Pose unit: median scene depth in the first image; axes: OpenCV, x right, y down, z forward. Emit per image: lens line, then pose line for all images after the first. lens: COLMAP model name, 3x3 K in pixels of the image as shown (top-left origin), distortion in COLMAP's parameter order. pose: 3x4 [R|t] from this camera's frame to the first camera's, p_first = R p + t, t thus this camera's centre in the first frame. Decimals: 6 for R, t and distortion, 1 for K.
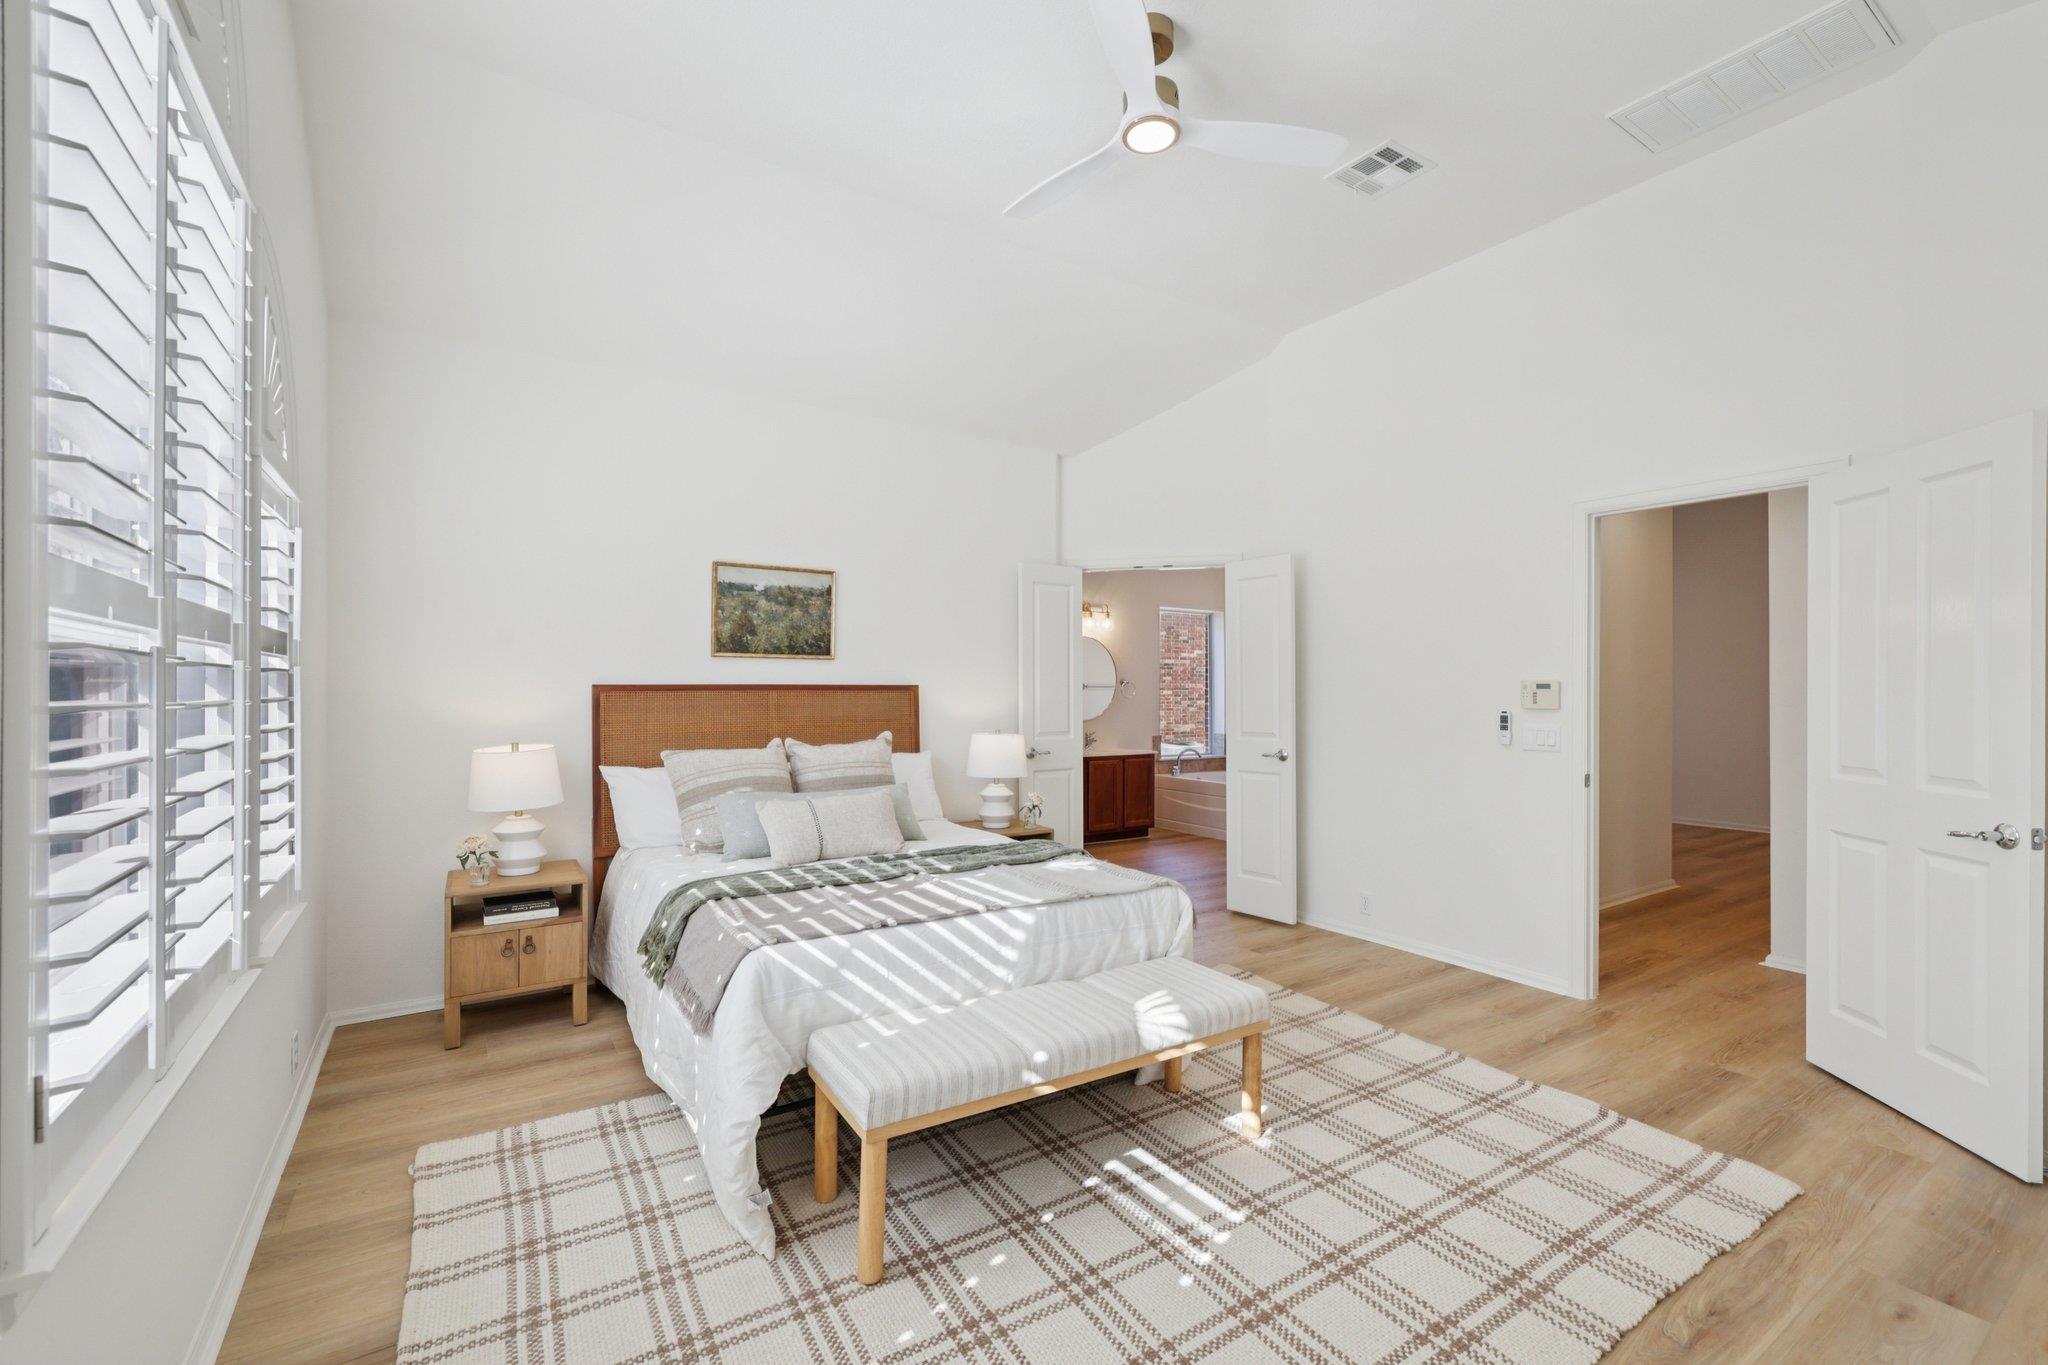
lens RADIAL K [[862.8, 0, 1033.1], [0, 862.8, 694.7], [0, 0, 1]] dist [-0.001655, 0.000428]
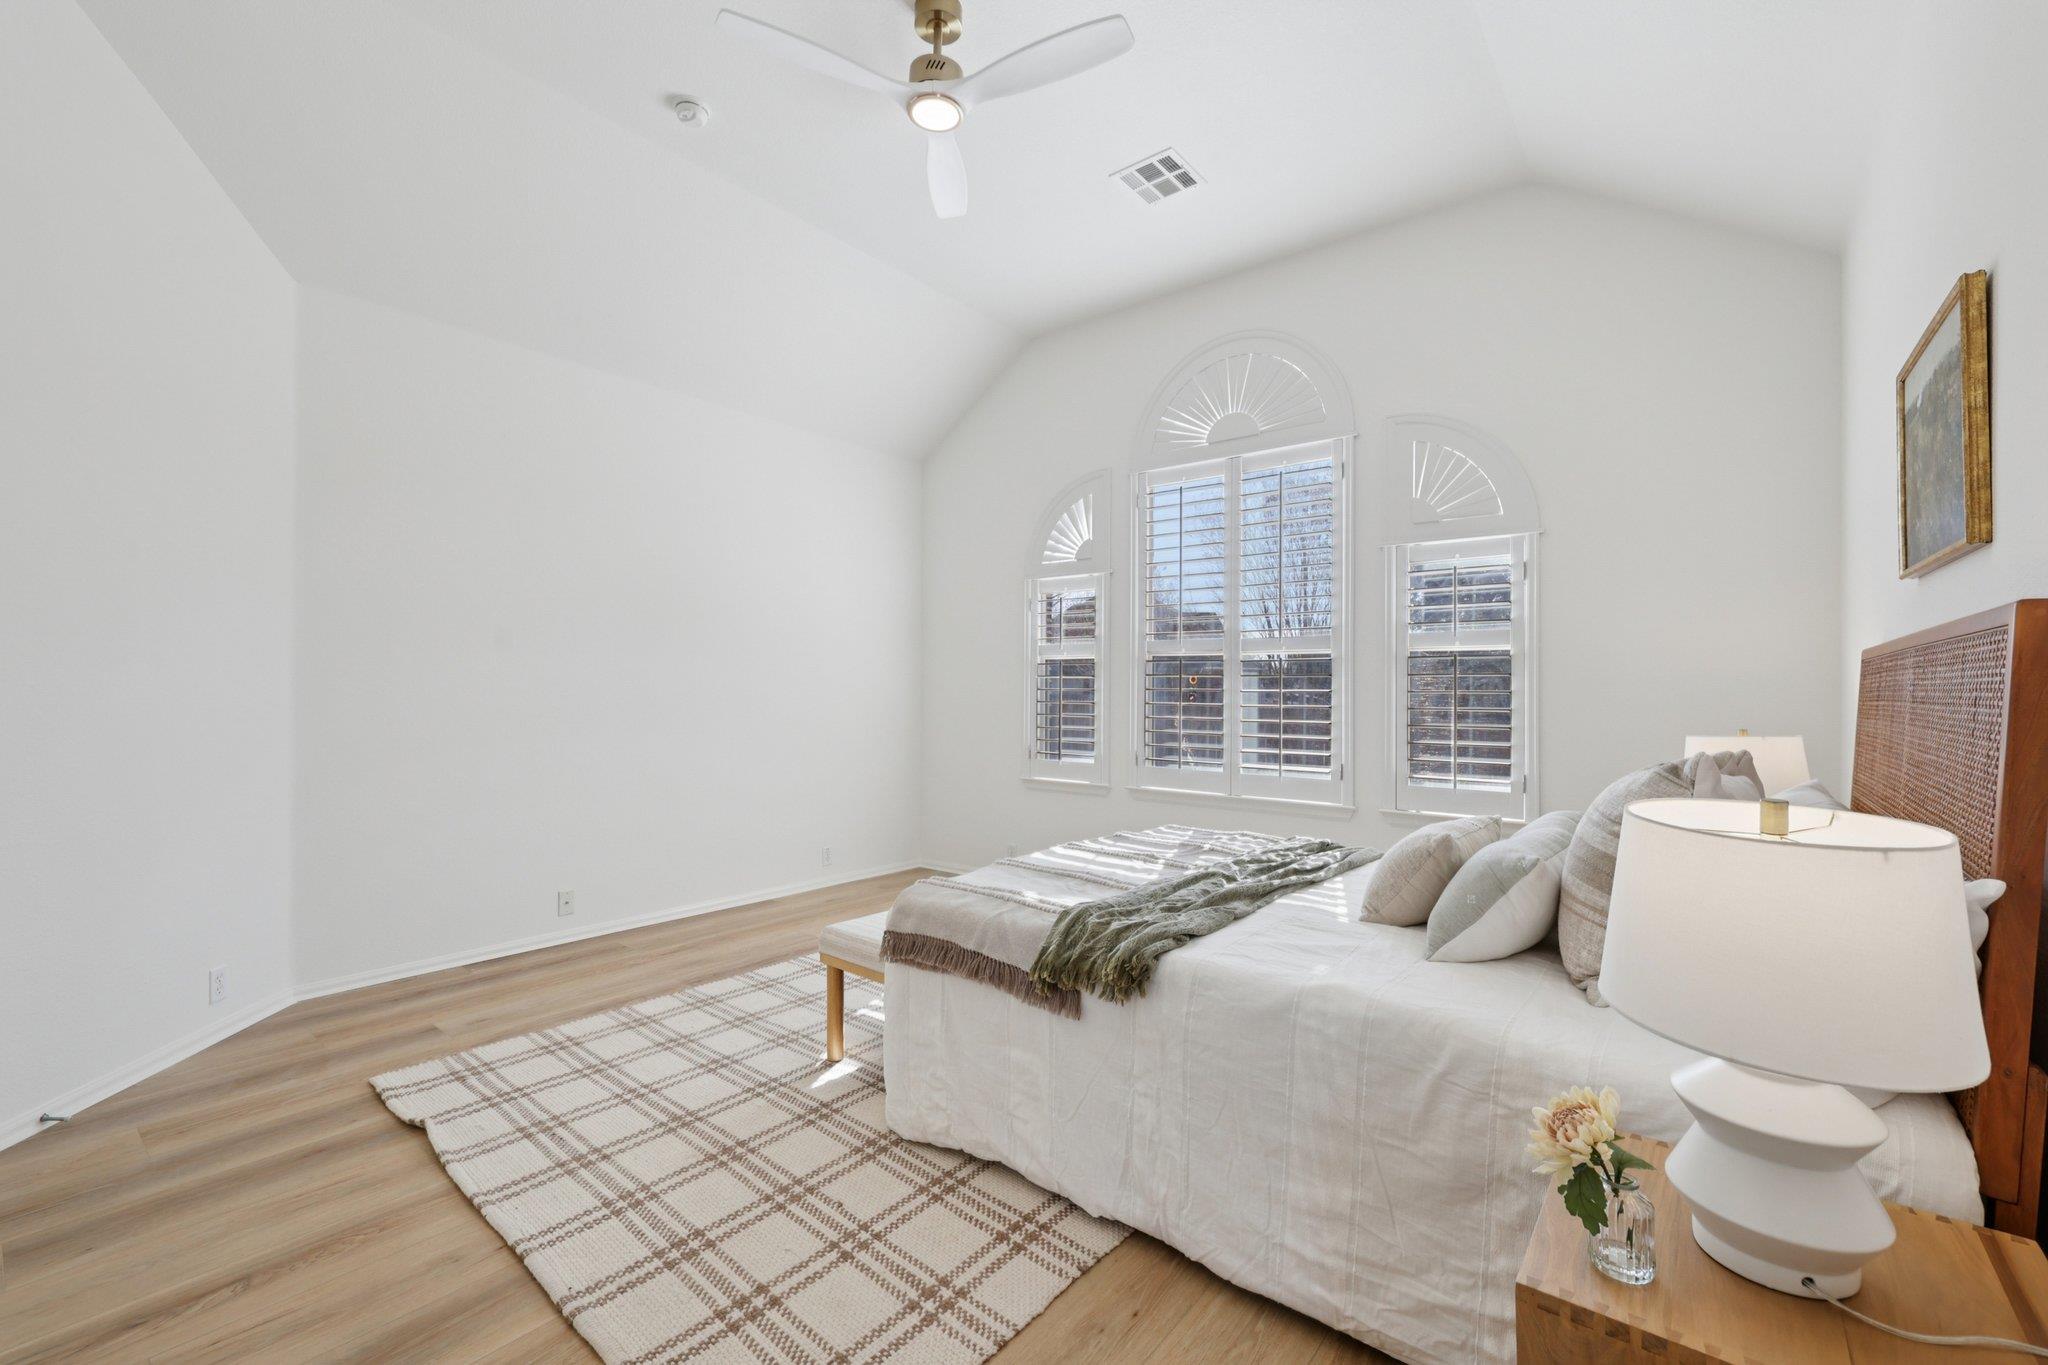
lens RADIAL K [[862.8, 0, 1024.1], [0, 862.8, 678.1], [0, 0, 1]] dist [-0.001655, 0.000428]
pose [[-0.950579, -0.008665, -0.310363, 0.381733], [-0.008441, 0.999962, -0.002066, 0.025071], [0.310370, 0.000655, -0.950616, 2.187168]]
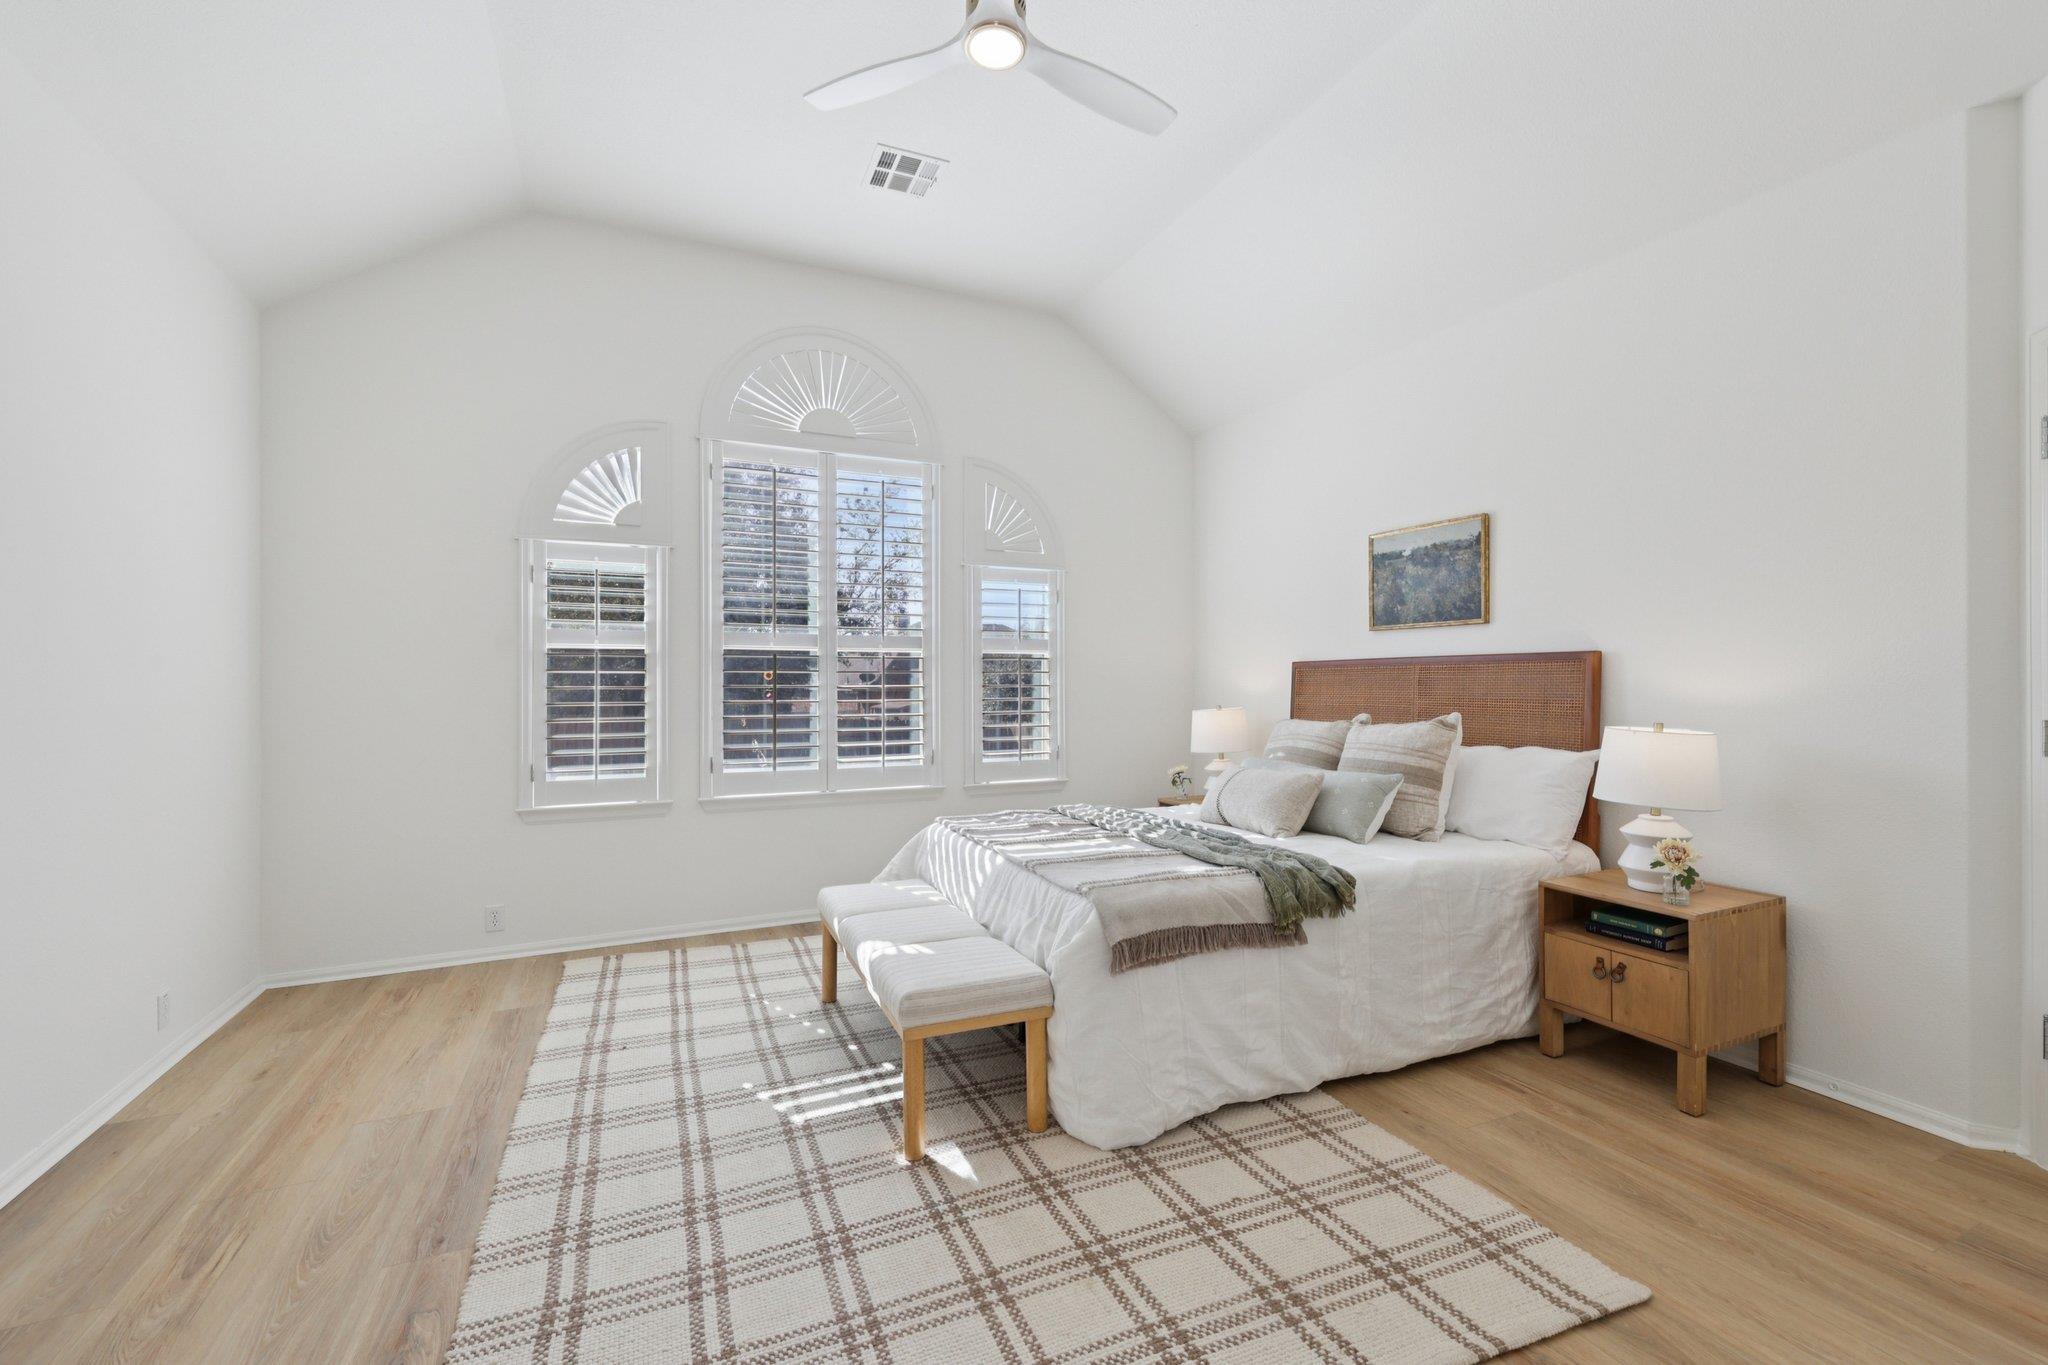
lens RADIAL K [[862.8, 0, 1031.1], [0, 862.8, 673.2], [0, 0, 1]] dist [-0.001655, 0.000428]
pose [[-0.142019, -0.011227, -0.989800, 1.138268], [-0.007426, 0.999920, -0.010277, 0.031057], [0.989836, 0.005891, -0.142091, 1.275709]]
